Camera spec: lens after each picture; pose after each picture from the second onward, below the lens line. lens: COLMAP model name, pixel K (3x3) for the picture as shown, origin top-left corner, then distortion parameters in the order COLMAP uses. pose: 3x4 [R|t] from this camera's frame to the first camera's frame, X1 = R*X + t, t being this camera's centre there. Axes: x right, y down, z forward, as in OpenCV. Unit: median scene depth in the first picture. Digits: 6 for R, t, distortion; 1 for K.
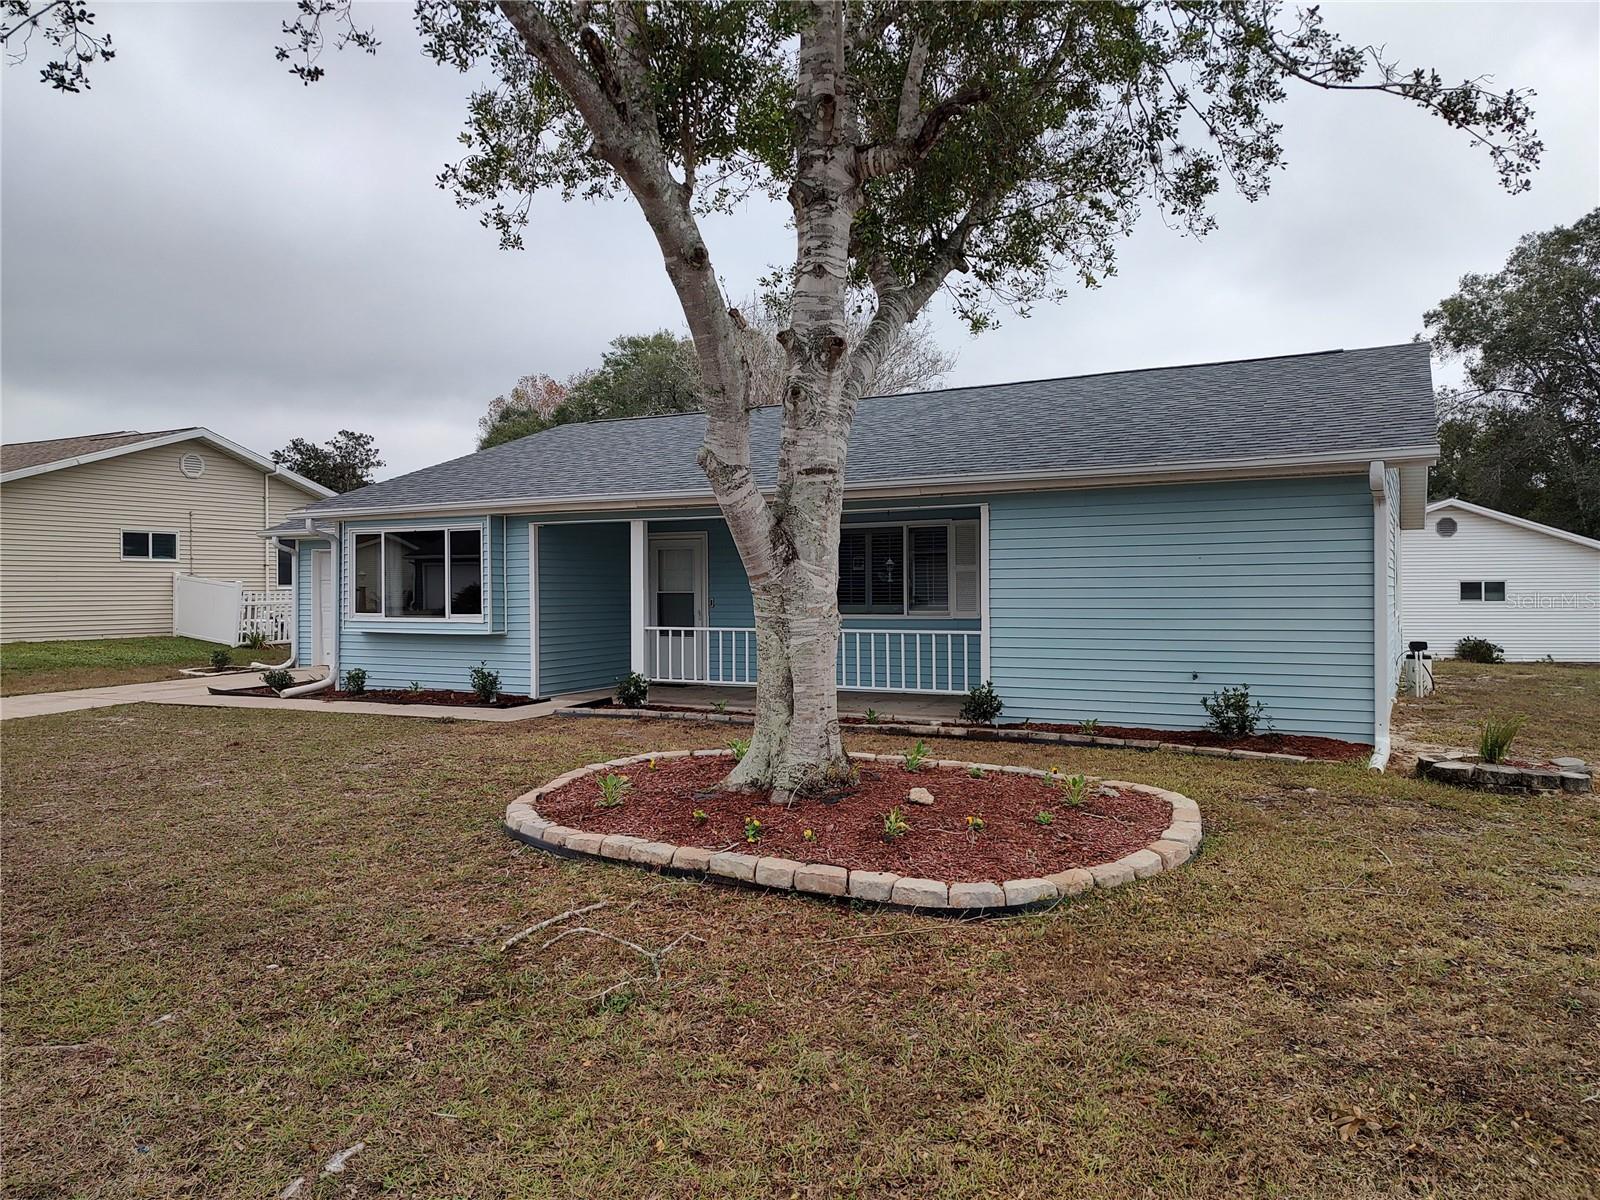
lens RADIAL K [[1146.2, 0, 806.1], [0, 1146.2, 581.2], [0, 0, 1]] dist [0.096661, -0.203307]
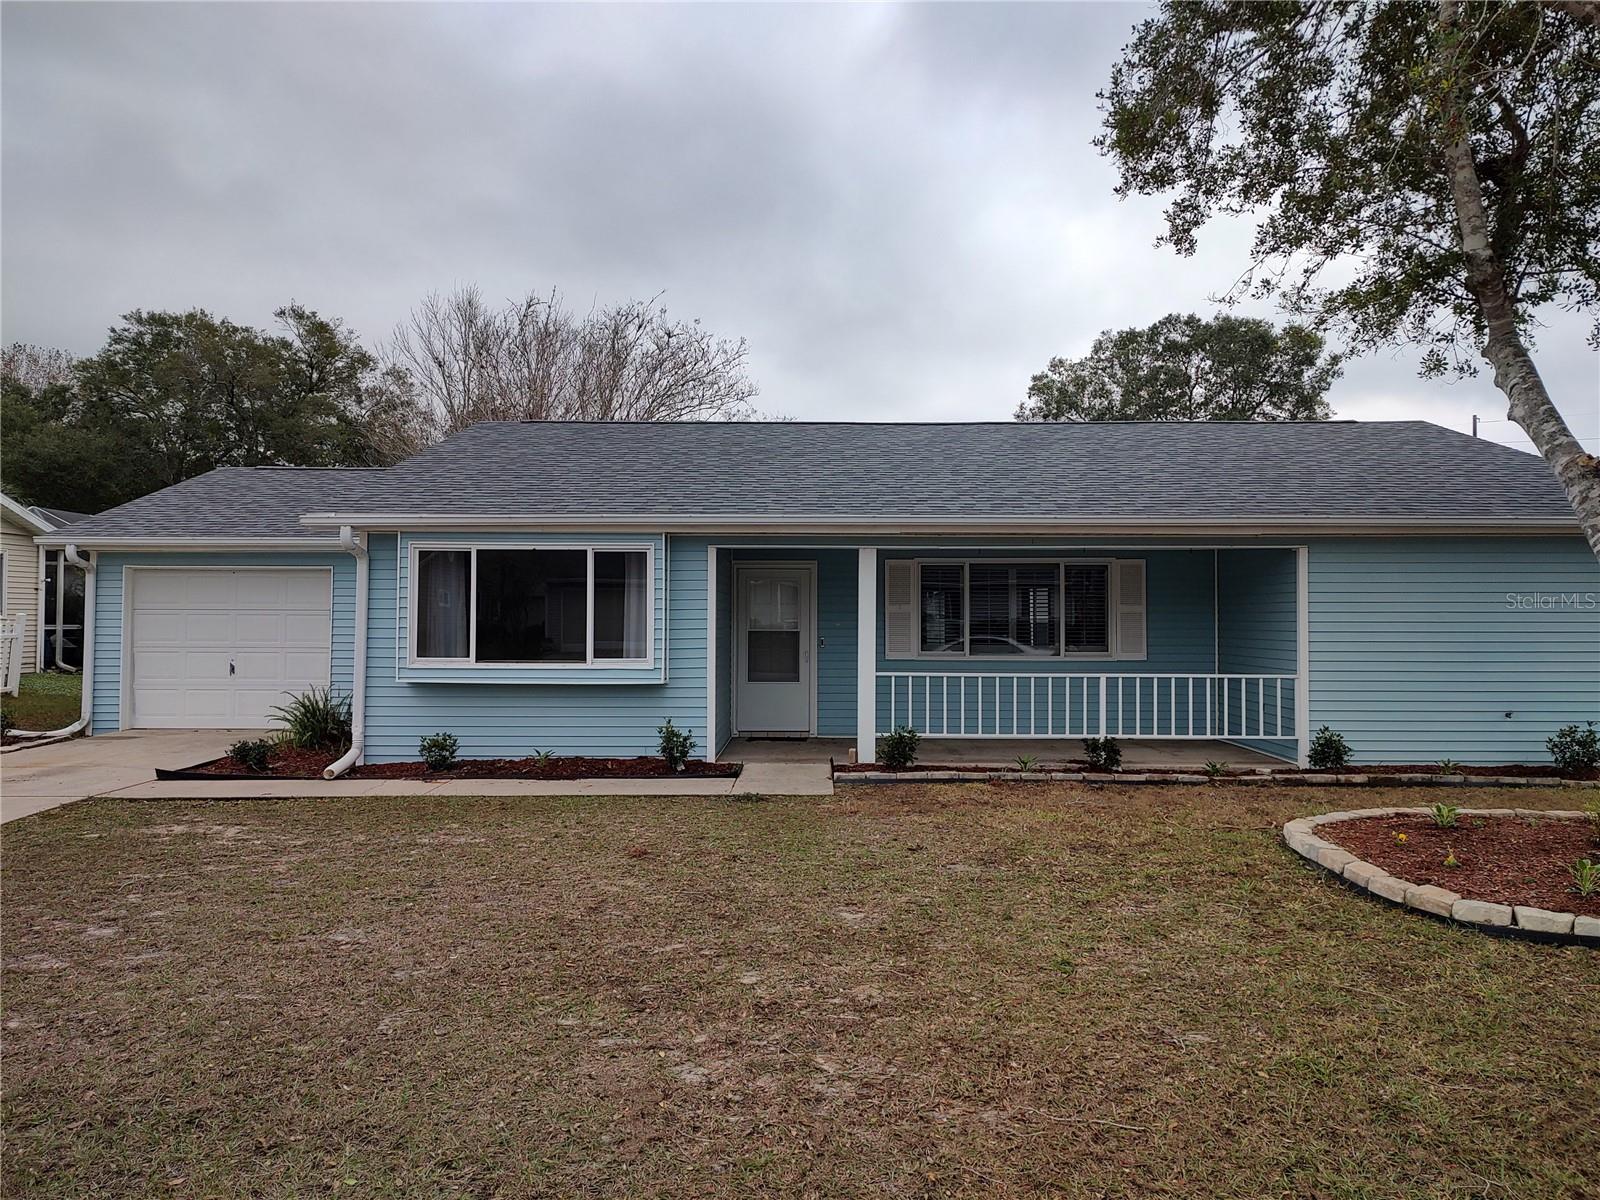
lens RADIAL K [[1147.8, 0, 798.2], [0, 1147.8, 581.7], [0, 0, 1]] dist [0.019343, -0.003769]
pose [[0.885745, 0.024058, 0.463548, -0.557281], [-0.011915, 0.999505, -0.029107, -0.002105], [-0.464019, 0.020258, 0.885593, 0.257676]]
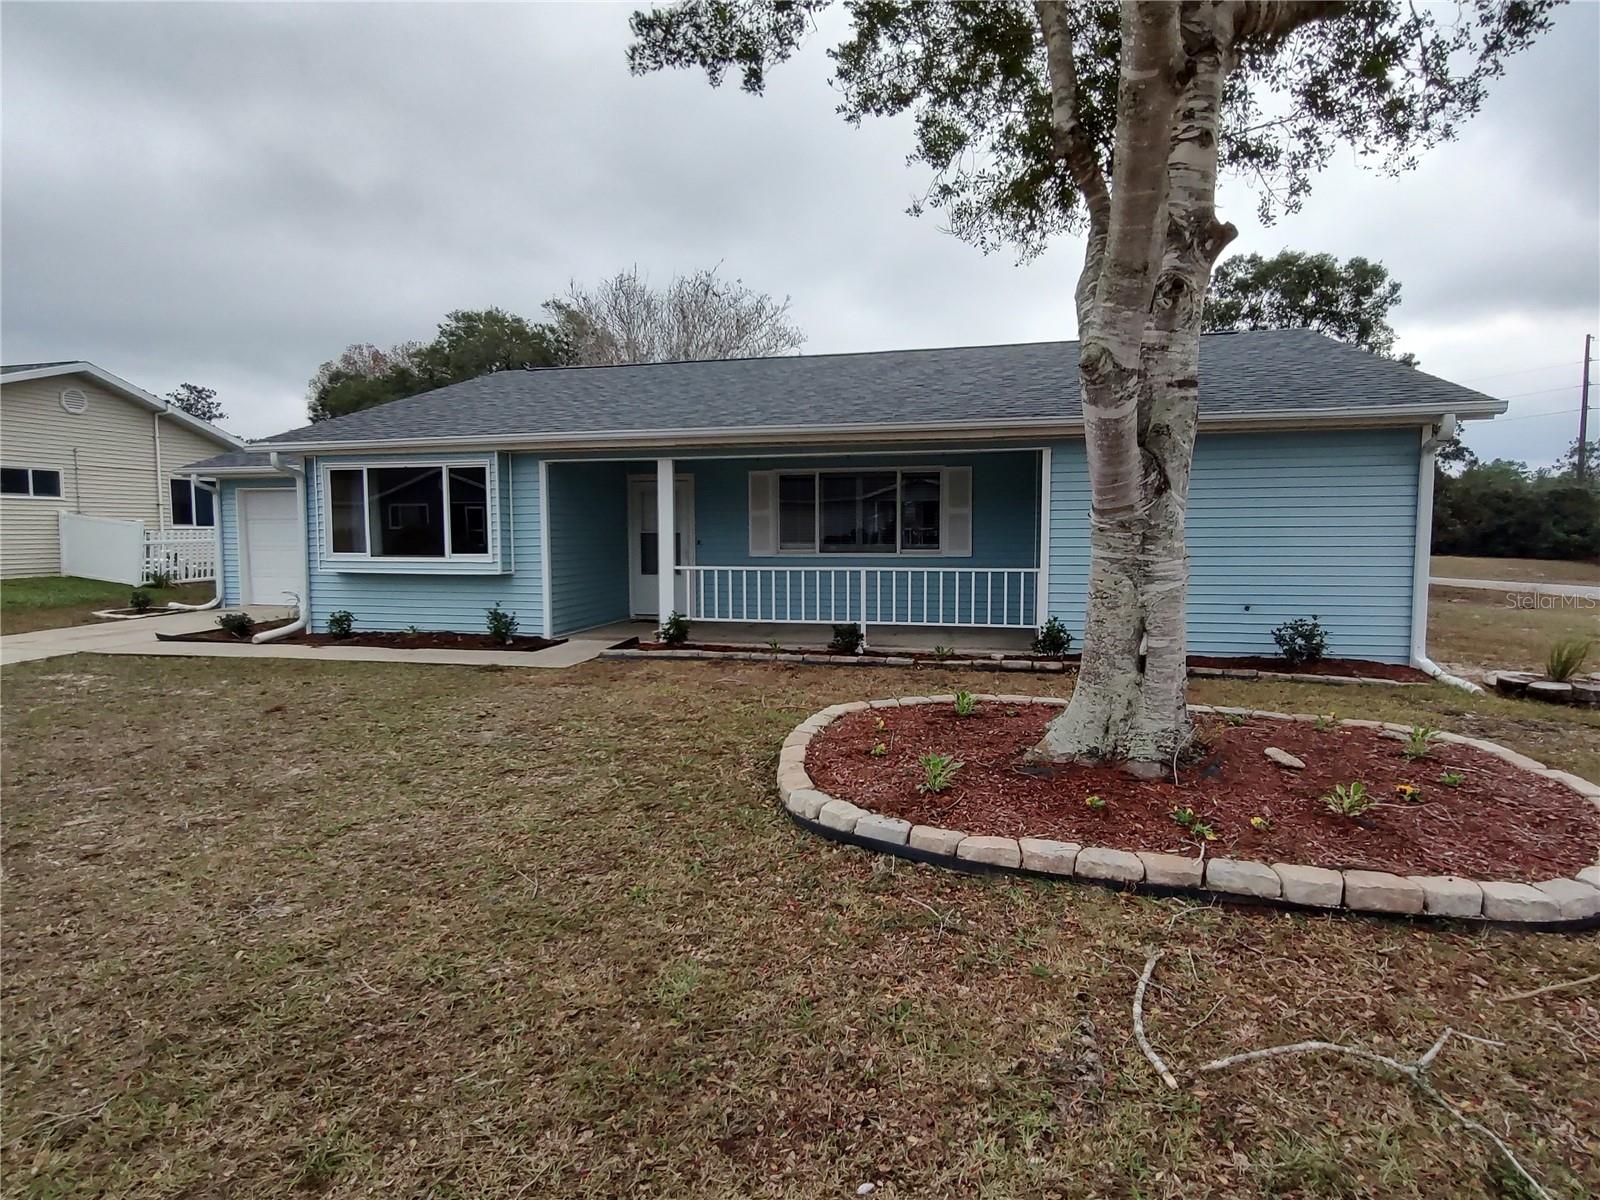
lens RADIAL K [[876.4, 0, 806.3], [0, 876.4, 589.3], [0, 0, 1]] dist [-0.004664, -0.001441]
pose [[0.967527, -0.013567, 0.252405, -0.210123], [-0.004659, 0.997432, 0.071471, 0.004461], [-0.252727, -0.070326, 0.964979, 0.219828]]
